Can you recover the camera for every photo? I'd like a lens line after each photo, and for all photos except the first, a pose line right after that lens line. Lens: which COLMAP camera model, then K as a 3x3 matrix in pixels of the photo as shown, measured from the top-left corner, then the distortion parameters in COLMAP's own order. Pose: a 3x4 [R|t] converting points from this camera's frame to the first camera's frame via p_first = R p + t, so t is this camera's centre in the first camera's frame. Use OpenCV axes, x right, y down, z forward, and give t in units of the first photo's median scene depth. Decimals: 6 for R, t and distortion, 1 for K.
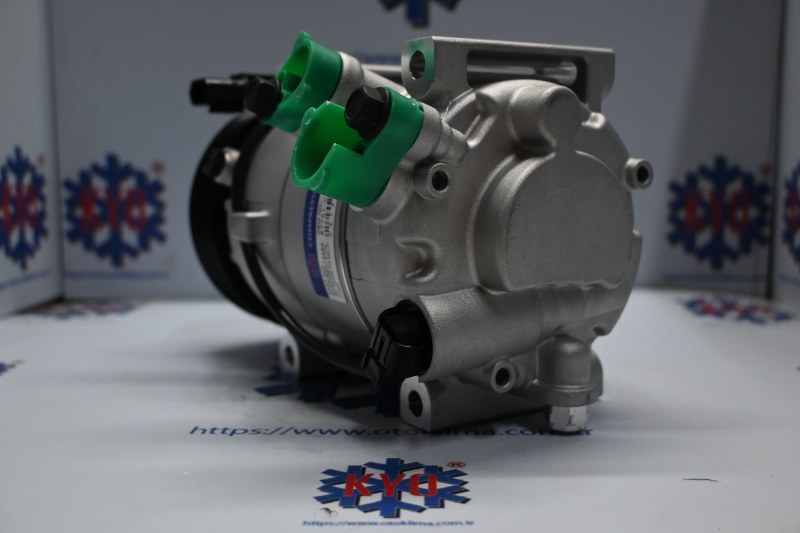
lens RADIAL K [[868.0, 0, 400.0], [0, 868.0, 266.5], [0, 0, 1]] dist [0.007864, -0.024712]
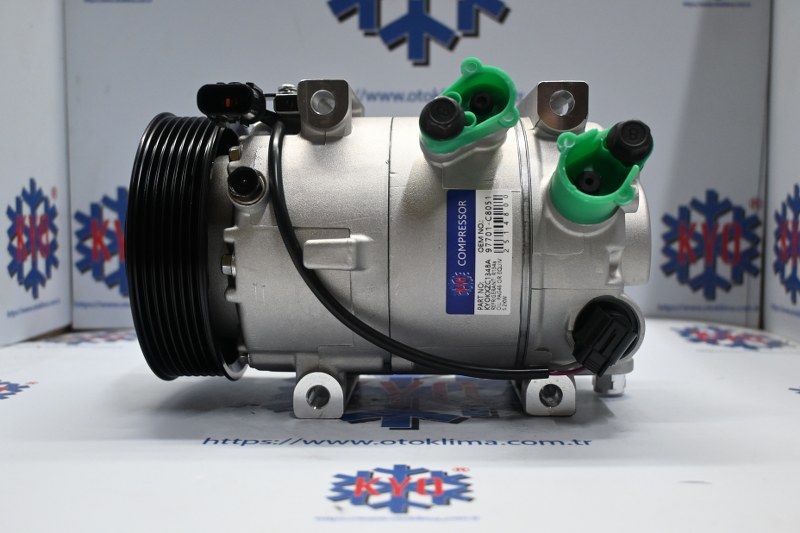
lens RADIAL K [[868.0, 0, 400.0], [0, 868.0, 266.5], [0, 0, 1]] dist [0.007864, -0.024712]
pose [[0.999991, 0.001172, 0.003981, -0.006765], [-0.000956, 0.998547, -0.053873, 0.022210], [-0.004038, 0.053869, 0.998540, -0.028922]]
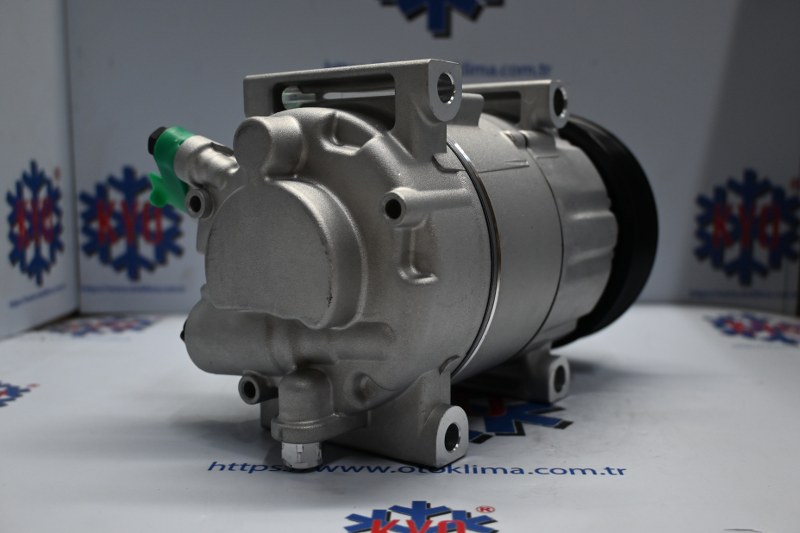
lens RADIAL K [[868.0, 0, 400.0], [0, 868.0, 266.5], [0, 0, 1]] dist [0.007864, -0.024712]
pose [[0.999856, 0.003263, -0.016672, -0.007702], [-0.003186, 0.999984, 0.004634, -0.024148], [0.016687, -0.004581, 0.999850, 0.021728]]
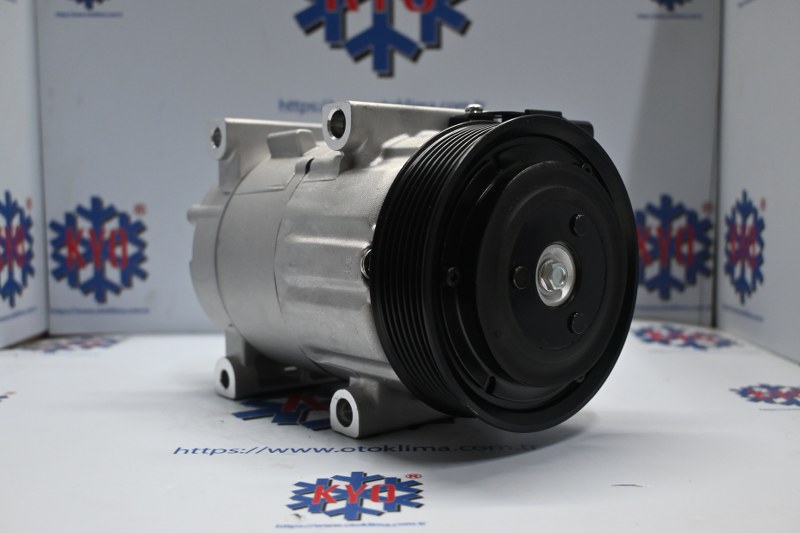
lens RADIAL K [[868.0, 0, 400.0], [0, 868.0, 266.5], [0, 0, 1]] dist [0.007864, -0.024712]
pose [[0.999607, -0.008736, 0.026626, 0.010877], [0.009762, 0.999204, -0.038667, 0.000227], [-0.026267, 0.038912, 0.998897, -0.071557]]
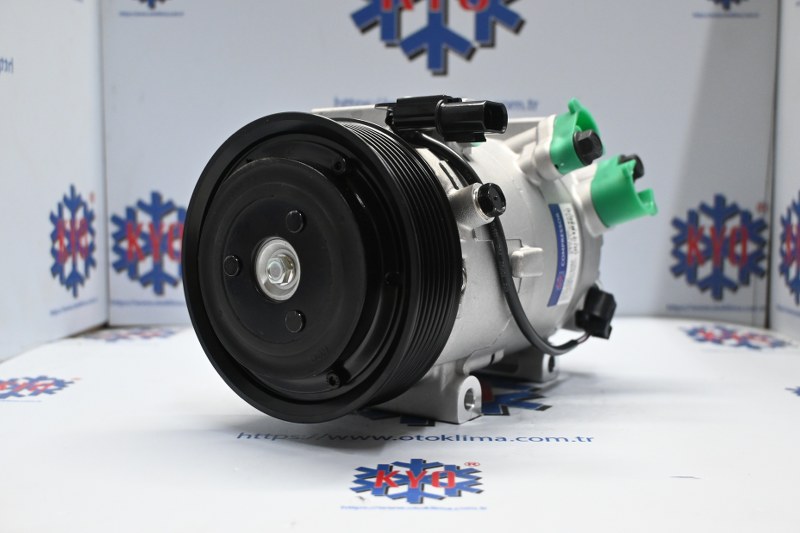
lens RADIAL K [[868.0, 0, 400.0], [0, 868.0, 266.5], [0, 0, 1]] dist [0.007864, -0.024712]
pose [[0.999790, 0.003674, -0.020184, -0.004296], [-0.004496, 0.999157, -0.040809, 0.008213], [0.020017, 0.040891, 0.998963, -0.084273]]
